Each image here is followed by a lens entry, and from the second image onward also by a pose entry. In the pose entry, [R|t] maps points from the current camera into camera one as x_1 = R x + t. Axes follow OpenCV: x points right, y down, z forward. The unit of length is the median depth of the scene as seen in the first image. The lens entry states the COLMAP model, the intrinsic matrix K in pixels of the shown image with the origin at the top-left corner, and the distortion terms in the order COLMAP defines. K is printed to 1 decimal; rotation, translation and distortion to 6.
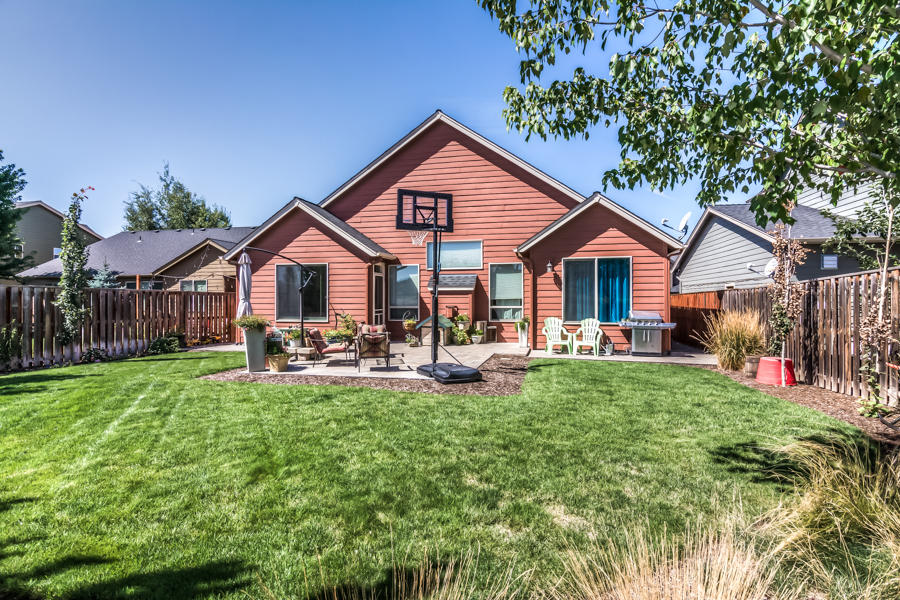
lens RADIAL K [[478.0, 0, 446.0], [0, 478.0, 298.7], [0, 0, 1]] dist [-0.000790, -0.000224]
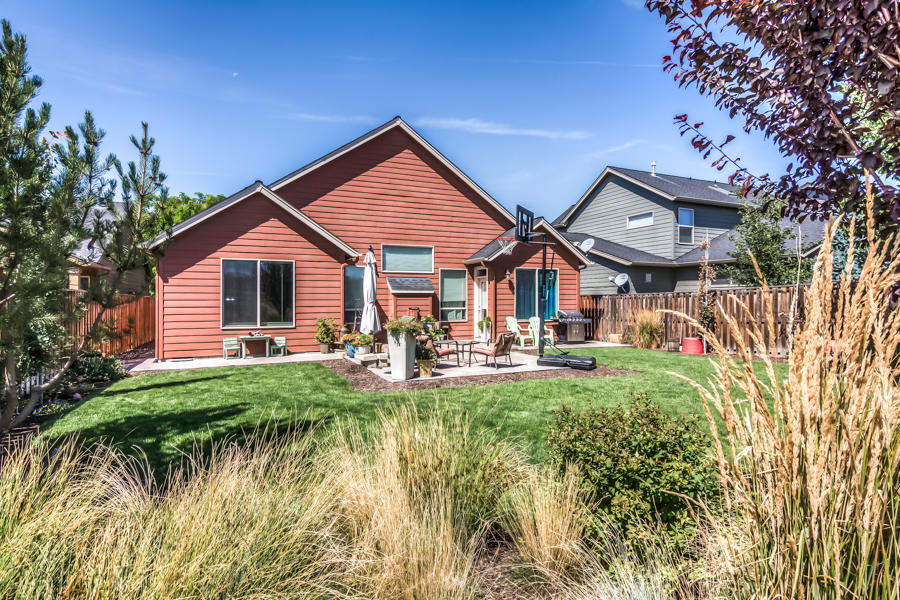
lens RADIAL K [[478.0, 0, 446.0], [0, 478.0, 298.7], [0, 0, 1]] dist [-0.000790, -0.000224]
pose [[0.791087, 0.002085, 0.611701, -0.572403], [-0.000857, 0.999997, -0.002300, -0.002709], [-0.611703, 0.001295, 0.791086, 0.132674]]
